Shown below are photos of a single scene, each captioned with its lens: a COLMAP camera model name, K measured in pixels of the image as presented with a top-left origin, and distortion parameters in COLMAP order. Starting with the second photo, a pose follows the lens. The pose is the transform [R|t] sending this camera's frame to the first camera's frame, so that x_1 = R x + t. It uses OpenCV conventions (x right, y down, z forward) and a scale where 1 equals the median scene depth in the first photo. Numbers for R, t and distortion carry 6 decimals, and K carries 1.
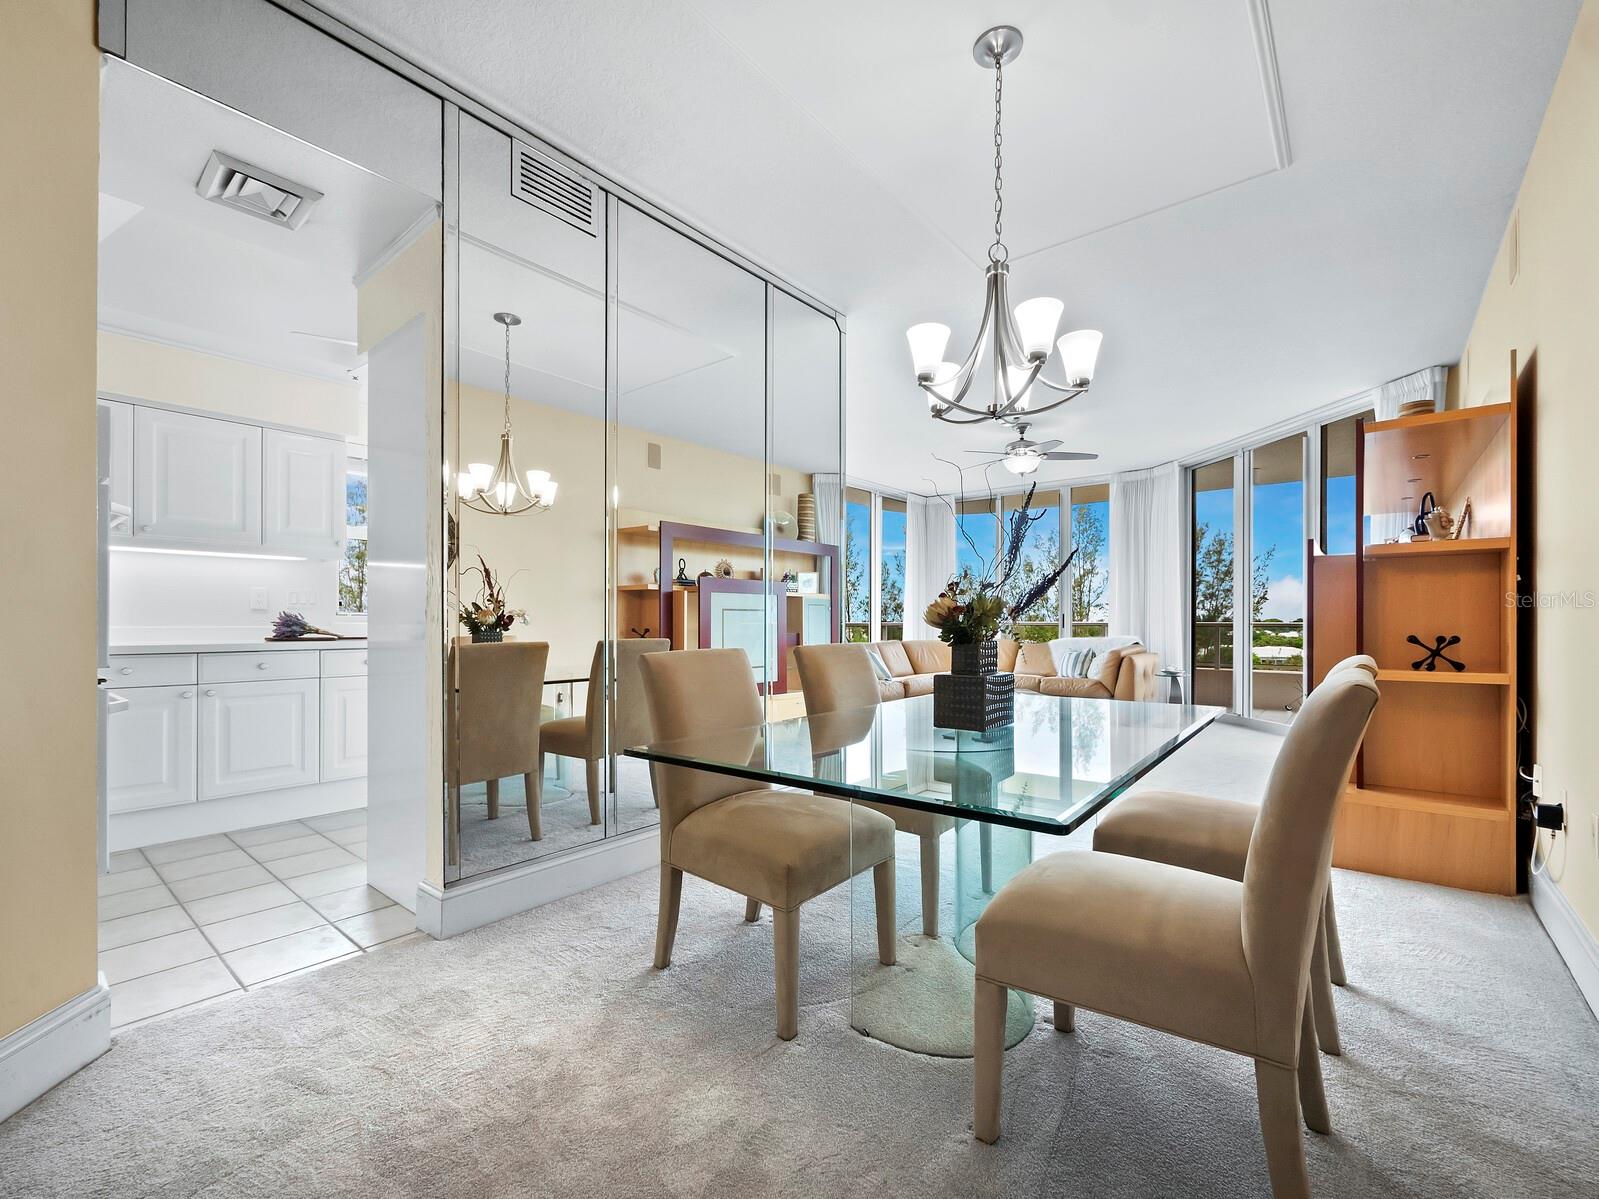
lens RADIAL K [[686.6, 0, 803.9], [0, 686.6, 614.4], [0, 0, 1]] dist [-0.002244, -0.000934]
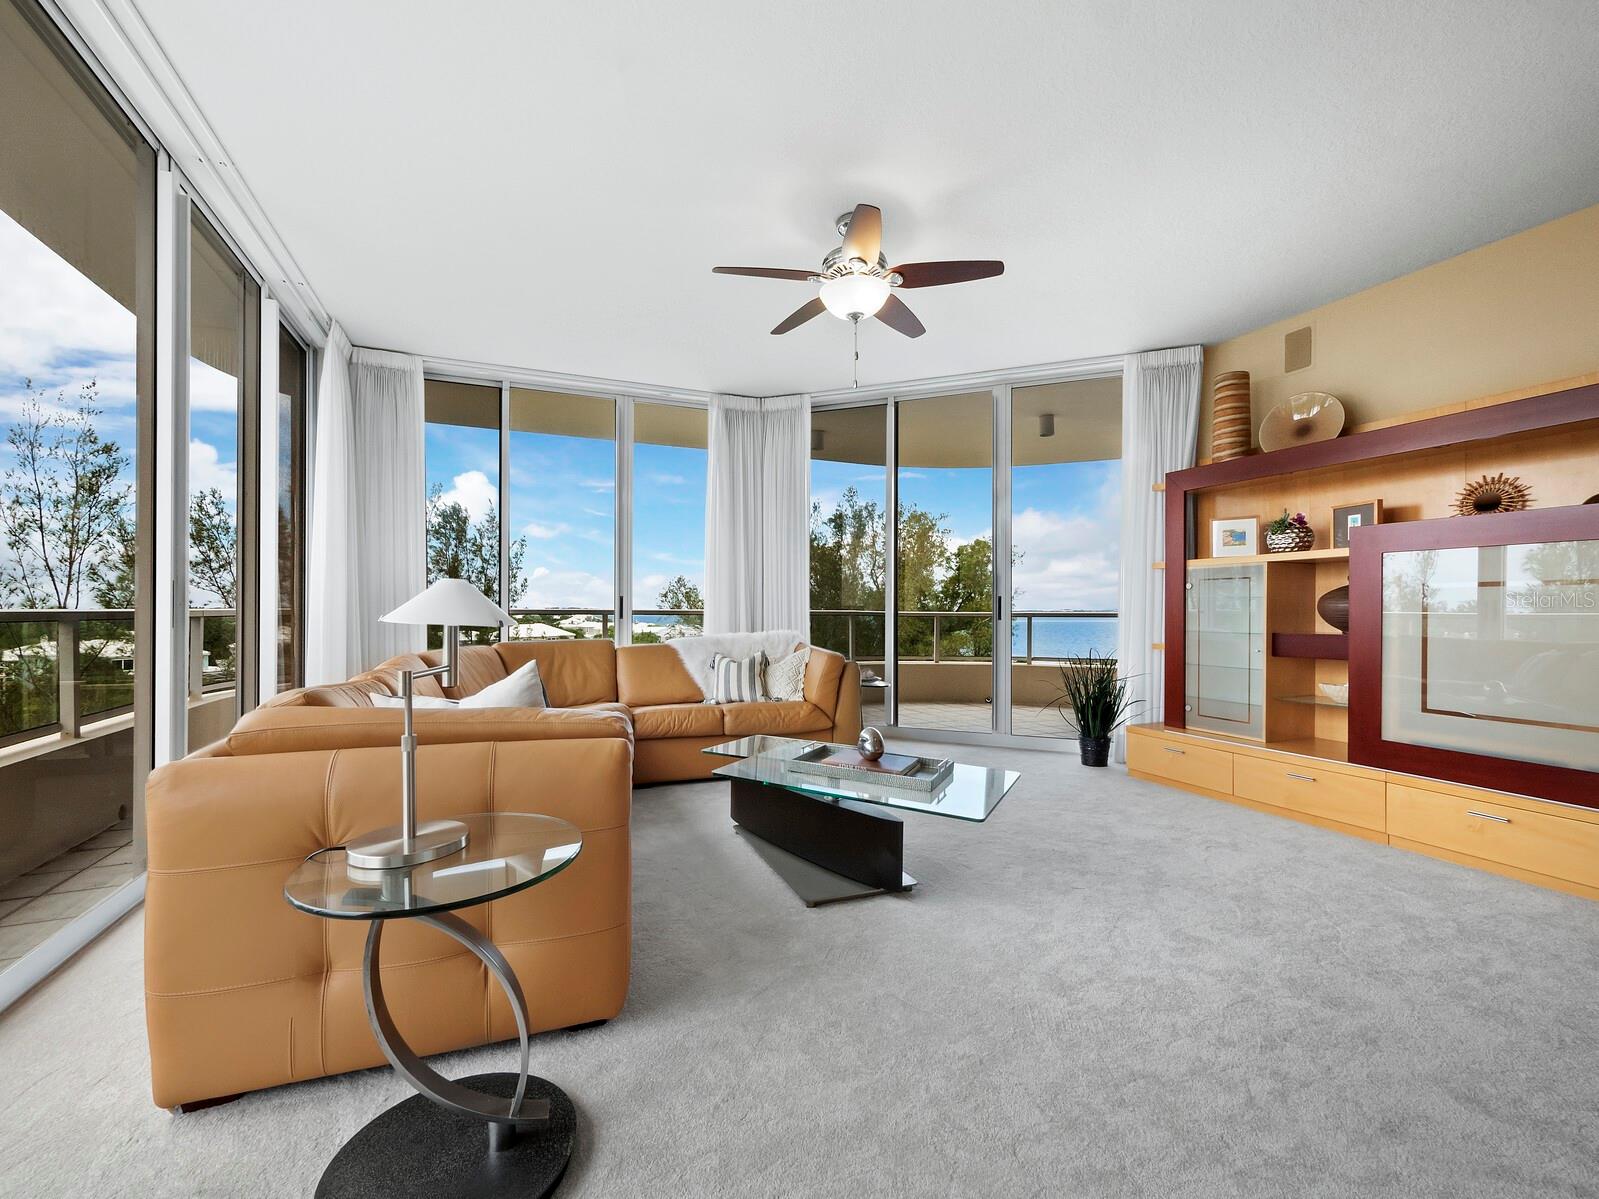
lens RADIAL K [[686.6, 0, 790.5], [0, 686.6, 612.1], [0, 0, 1]] dist [-0.002244, -0.000934]
pose [[0.474957, 0.000464, 0.880009, -0.354567], [-0.009520, 0.999944, 0.004611, 0.030755], [-0.879957, -0.010568, 0.474935, 1.942731]]
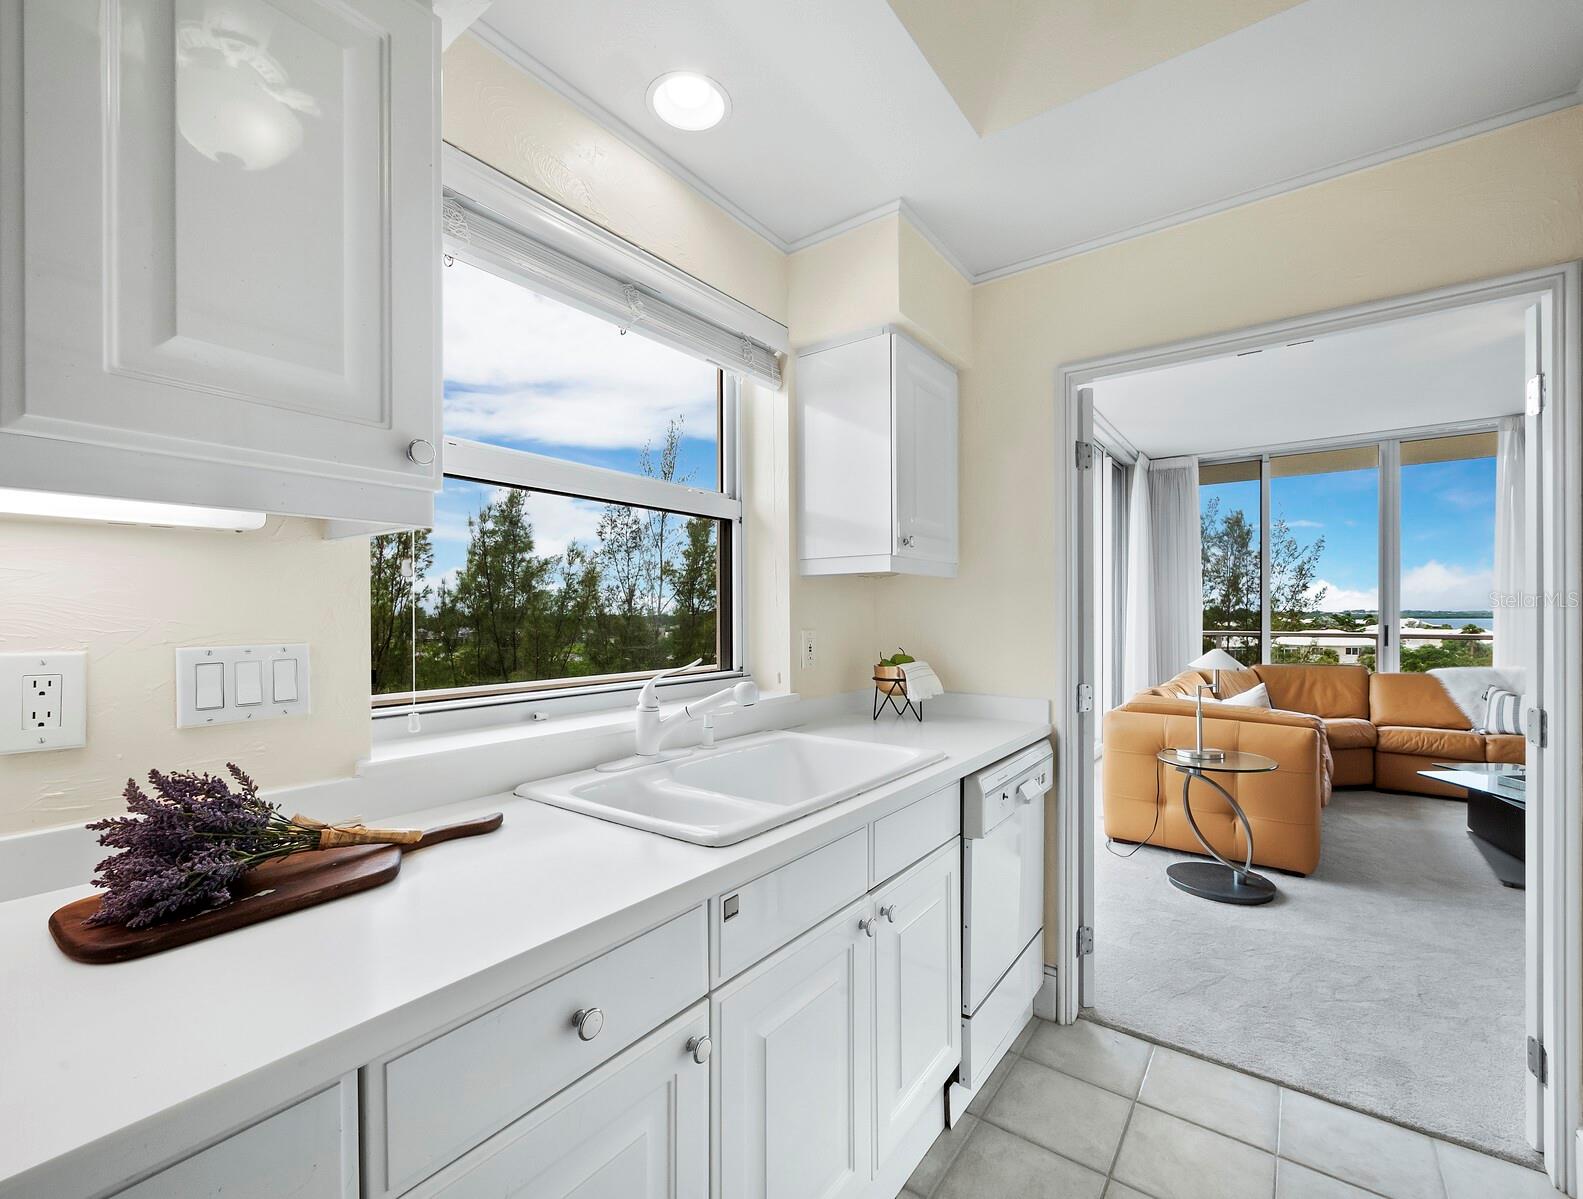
lens RADIAL K [[687.8, 0, 795.9], [0, 687.8, 616.1], [0, 0, 1]] dist [0.002103, 0.000487]
pose [[0.998171, -0.003310, 0.060367, -0.868903], [0.002801, 0.999960, 0.008517, -0.062766], [-0.060393, -0.008332, 0.998140, 1.199009]]
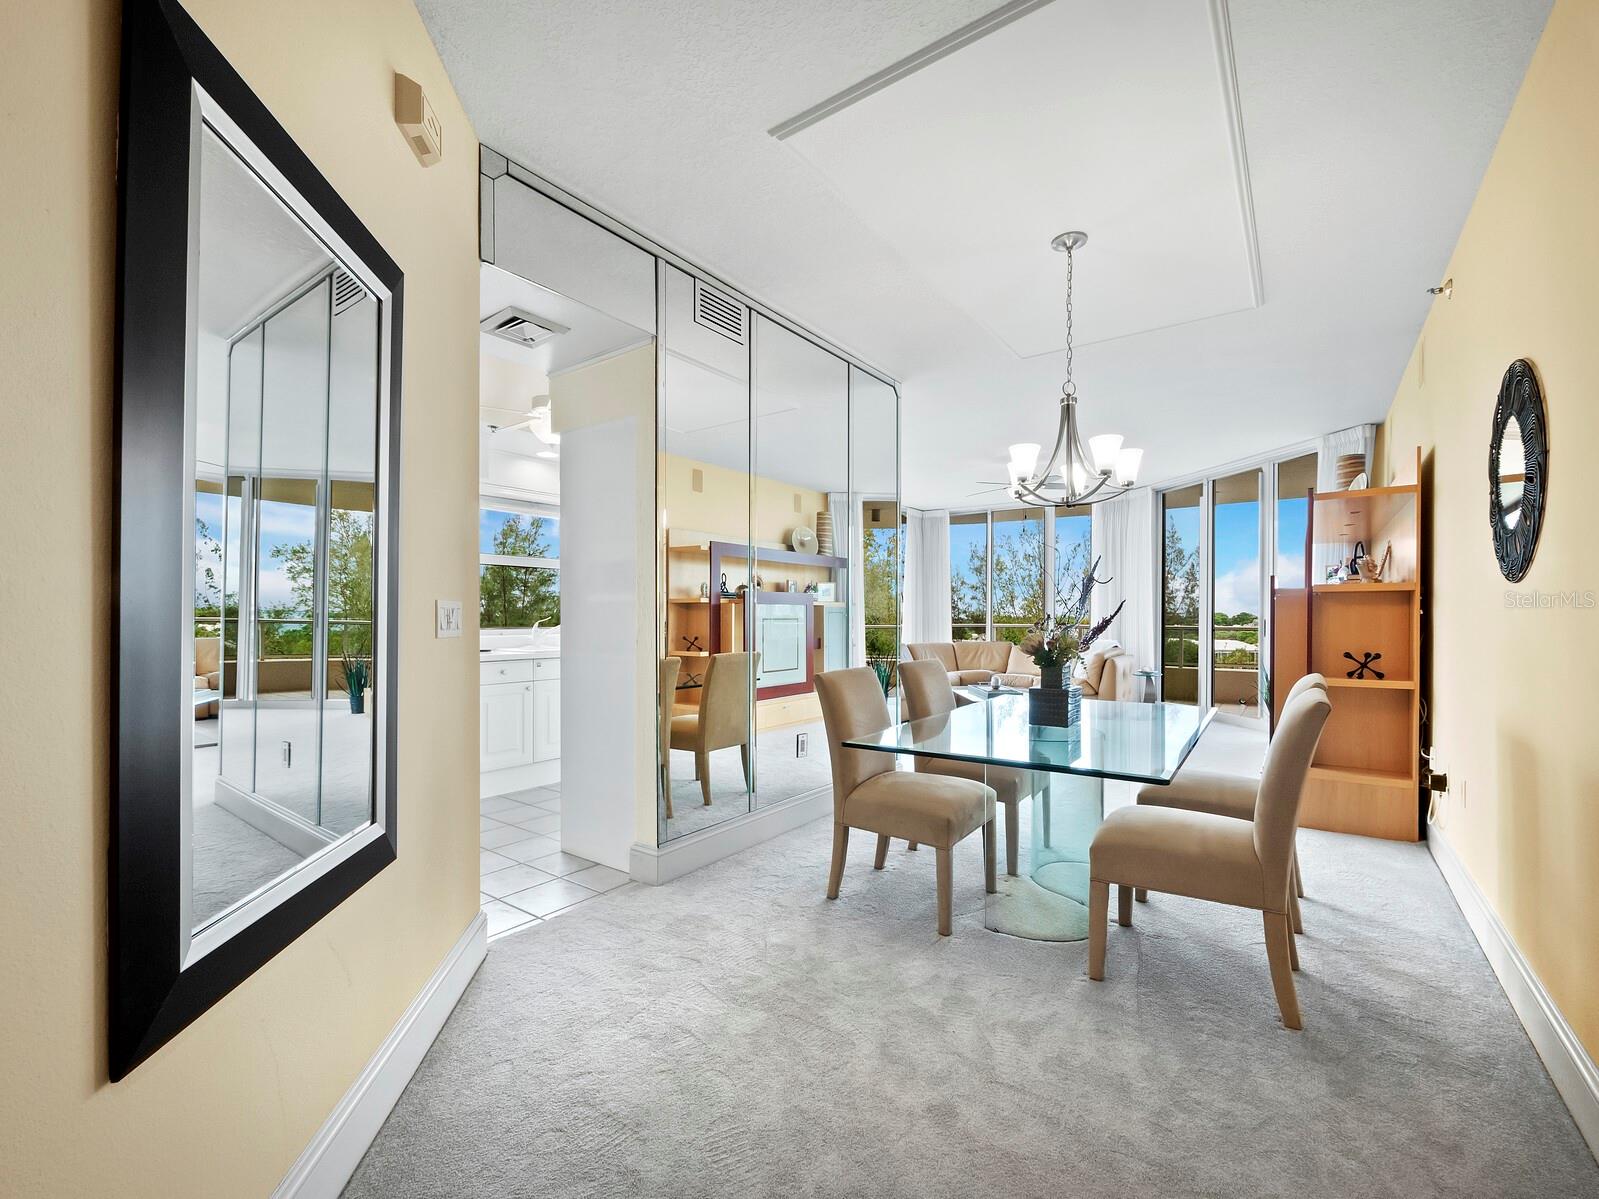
lens RADIAL K [[686.6, 0, 803.9], [0, 686.6, 612.4], [0, 0, 1]] dist [-0.002244, -0.000934]
pose [[0.998411, -0.000054, 0.056350, -0.273117], [-0.000274, 0.999983, 0.005813, -0.059288], [-0.056349, -0.005819, 0.998394, -0.305290]]
